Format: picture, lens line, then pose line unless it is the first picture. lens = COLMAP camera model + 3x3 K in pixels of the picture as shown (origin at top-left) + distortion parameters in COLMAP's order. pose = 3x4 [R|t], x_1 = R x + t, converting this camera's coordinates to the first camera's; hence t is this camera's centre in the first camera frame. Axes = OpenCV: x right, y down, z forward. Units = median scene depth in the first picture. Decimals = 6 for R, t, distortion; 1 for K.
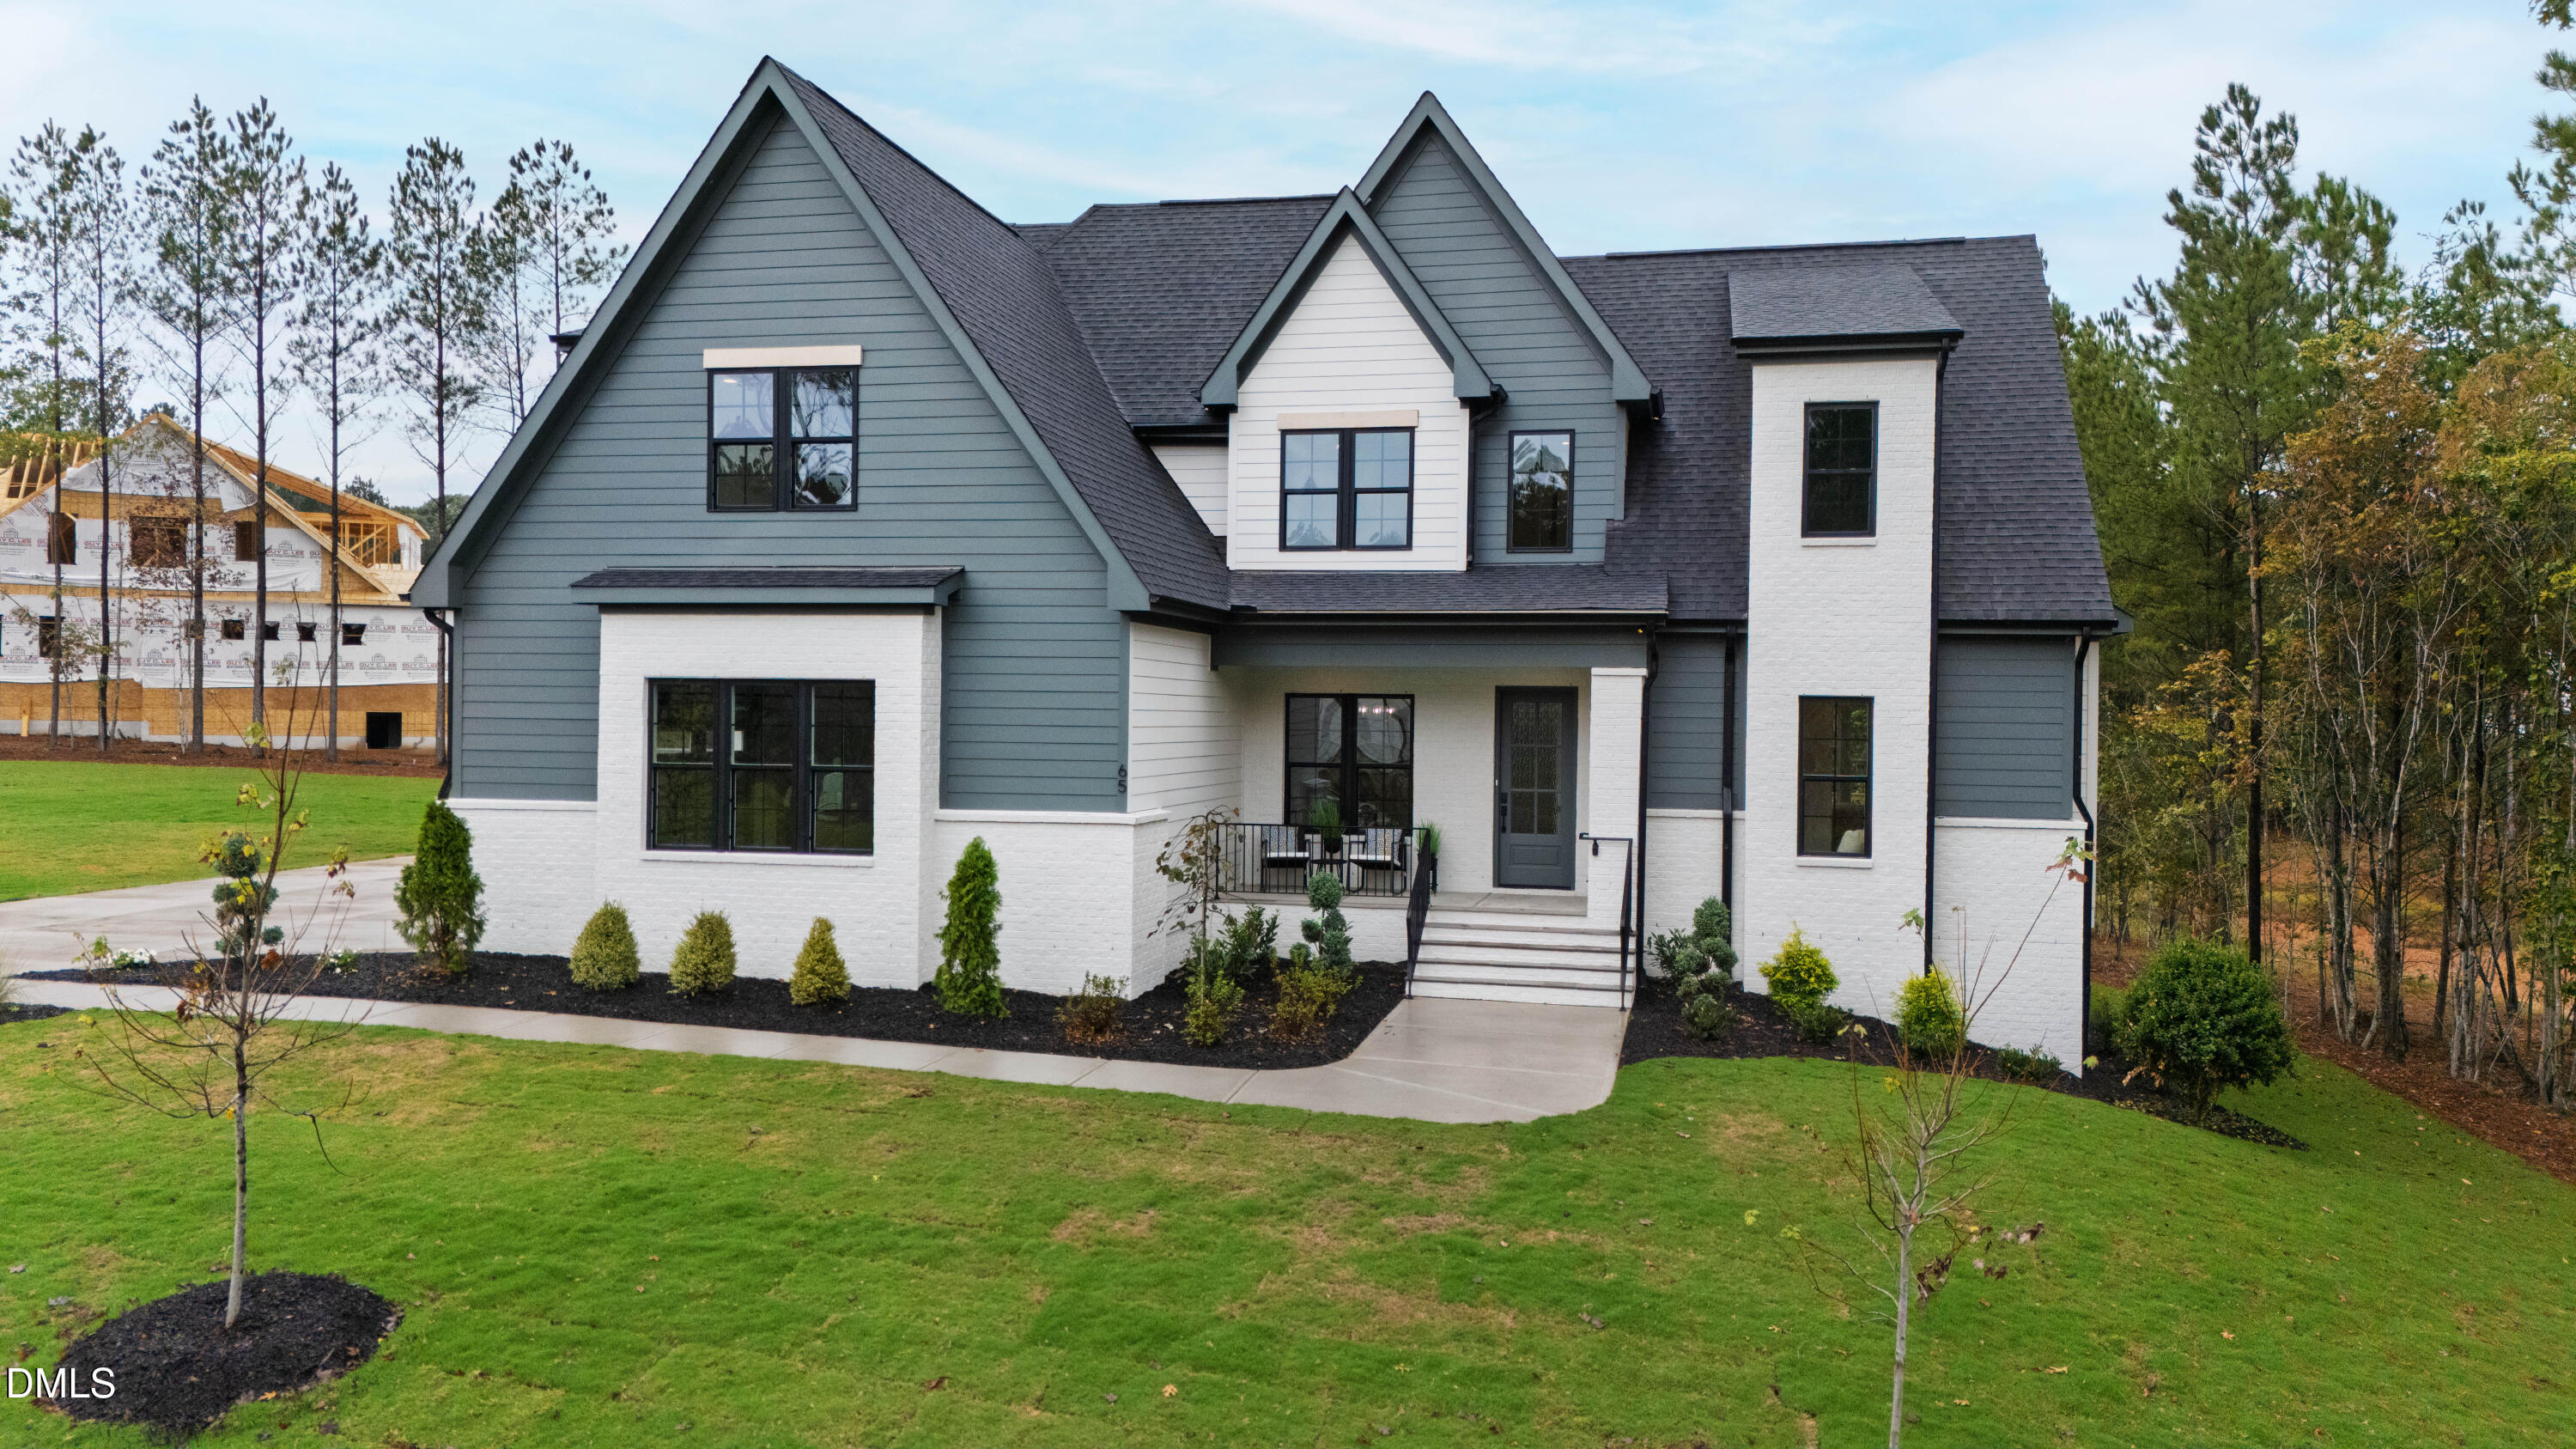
lens RADIAL K [[1927.5, 0, 1288.0], [0, 1927.5, 724.5], [0, 0, 1]] dist [0.054657, -0.009972]
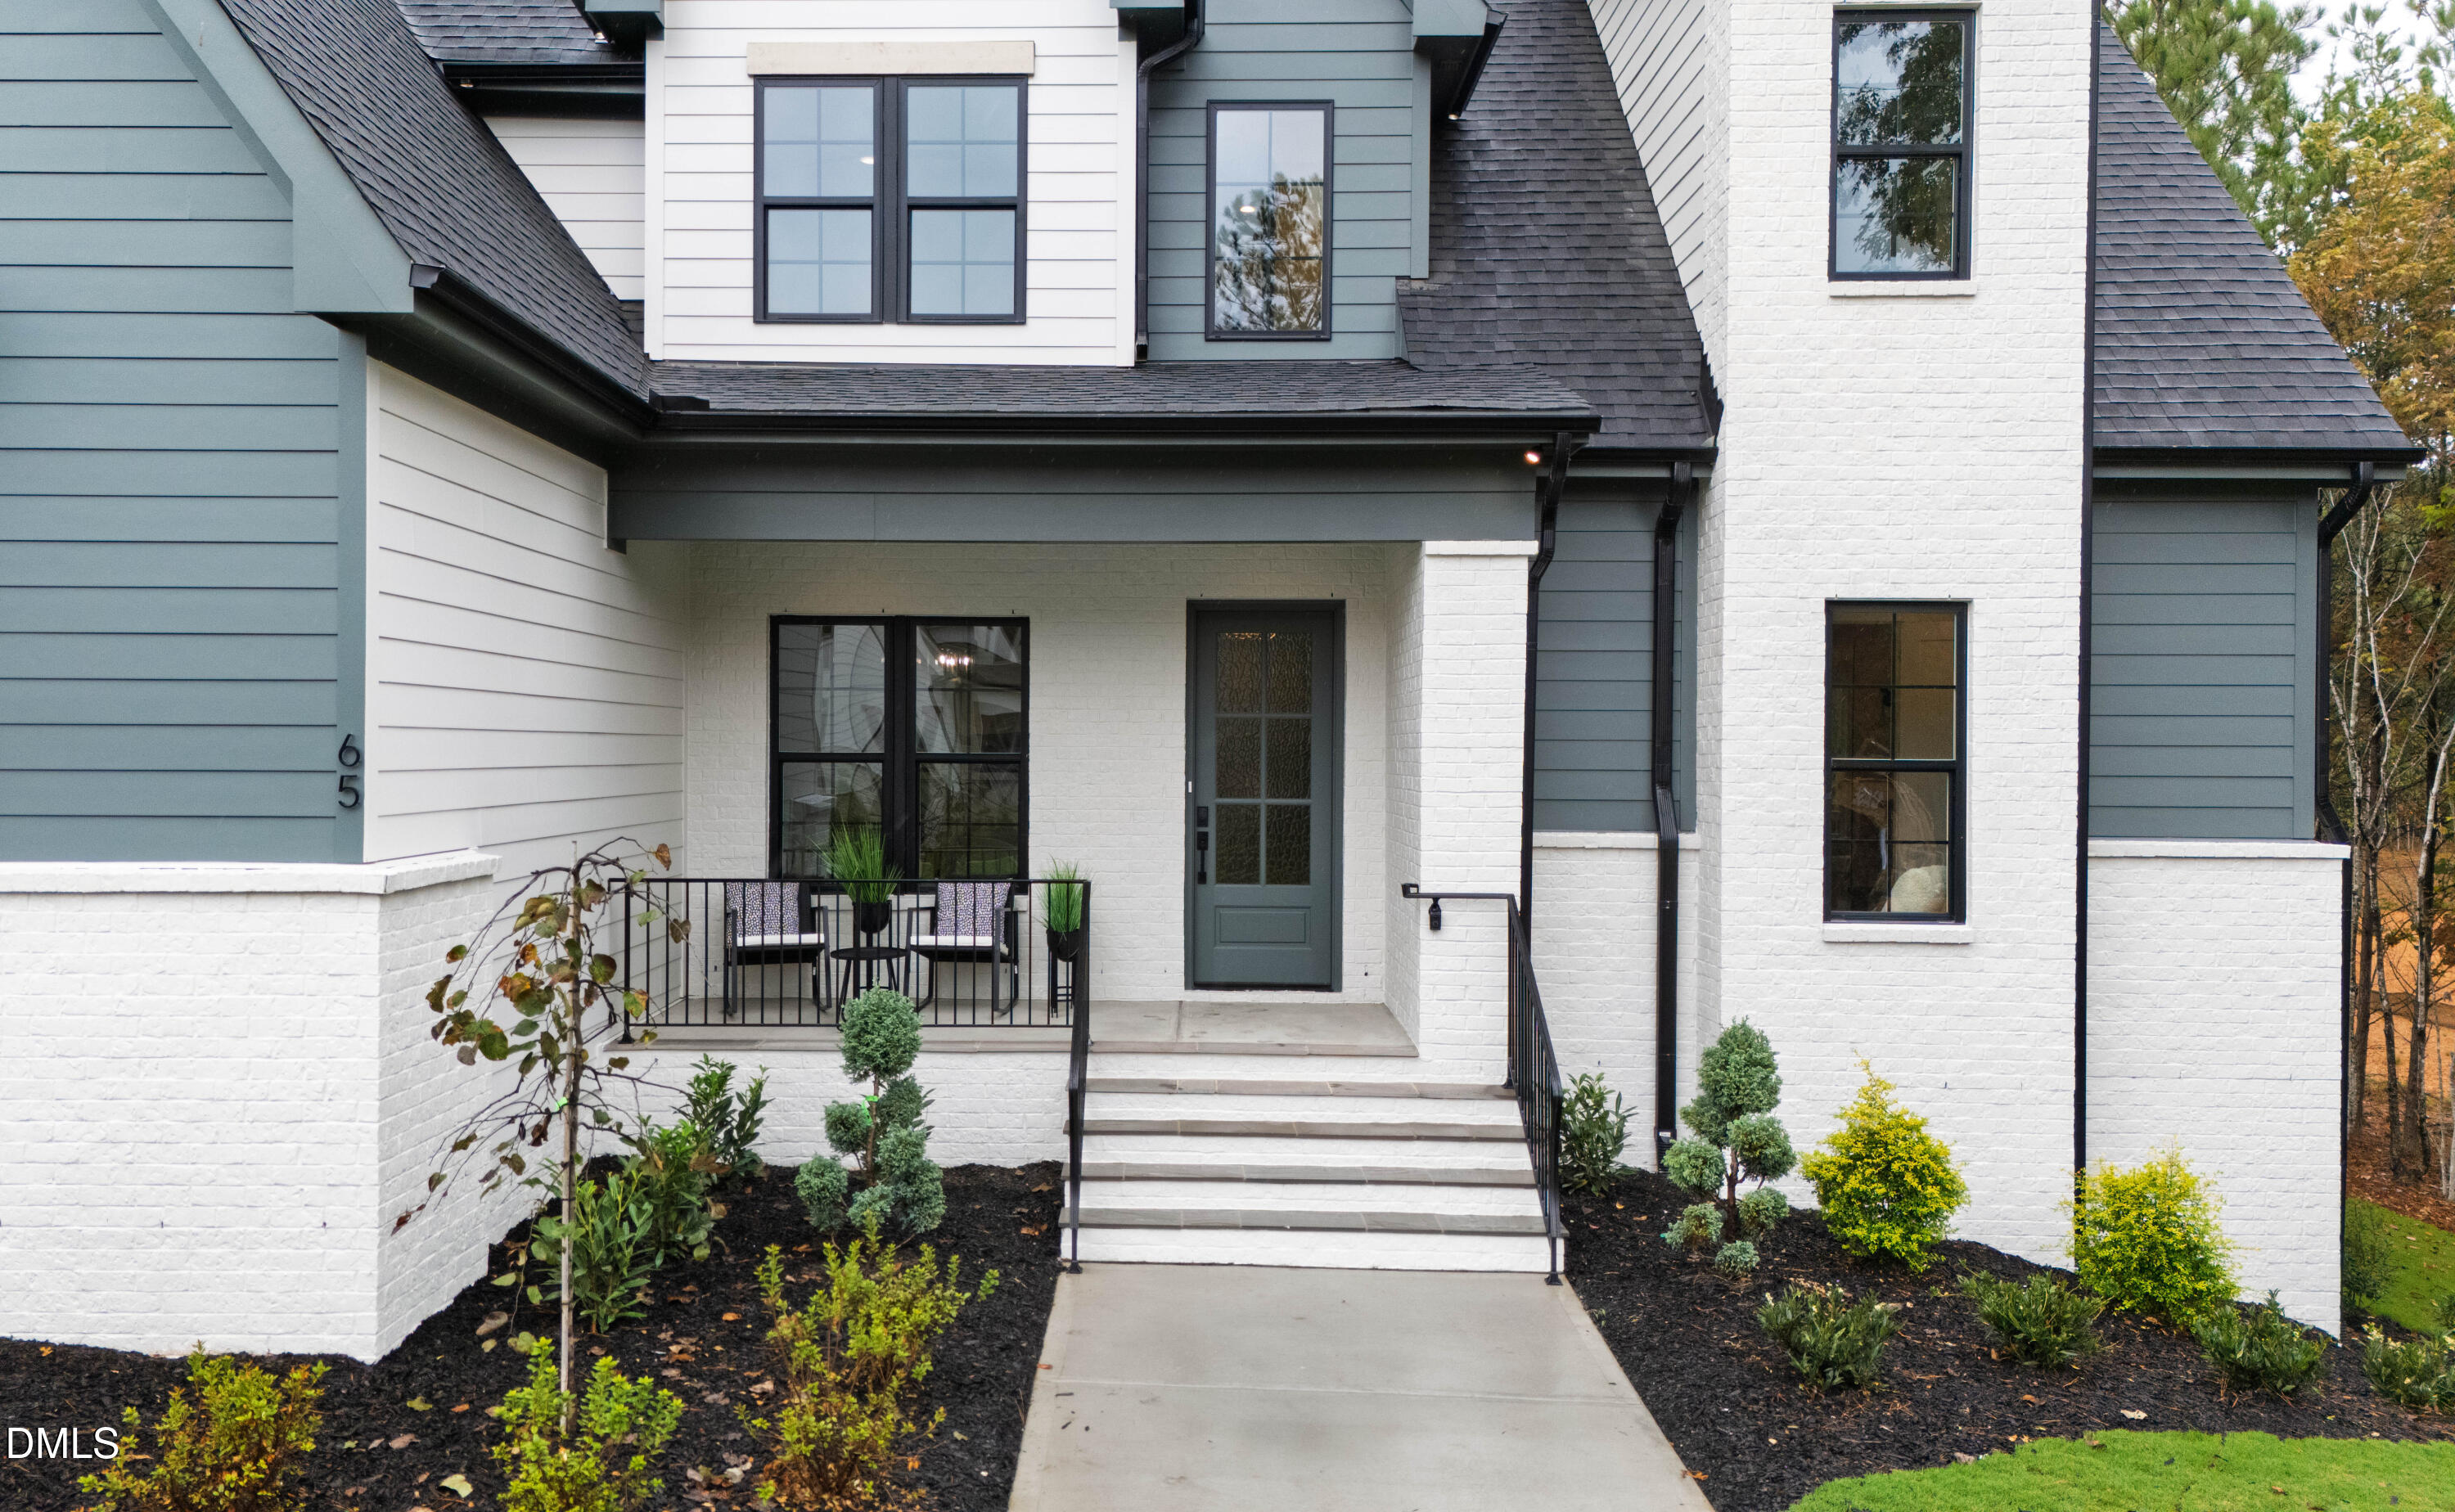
lens RADIAL K [[2487.3, 0, 1227.5], [0, 2487.3, 756.0], [0, 0, 1]] dist [0.047941, 0.000763]
pose [[0.982074, -0.010761, 0.188188, -0.007452], [0.009060, 0.999910, 0.009899, 0.016716], [-0.188277, -0.008017, 0.982083, 0.378226]]
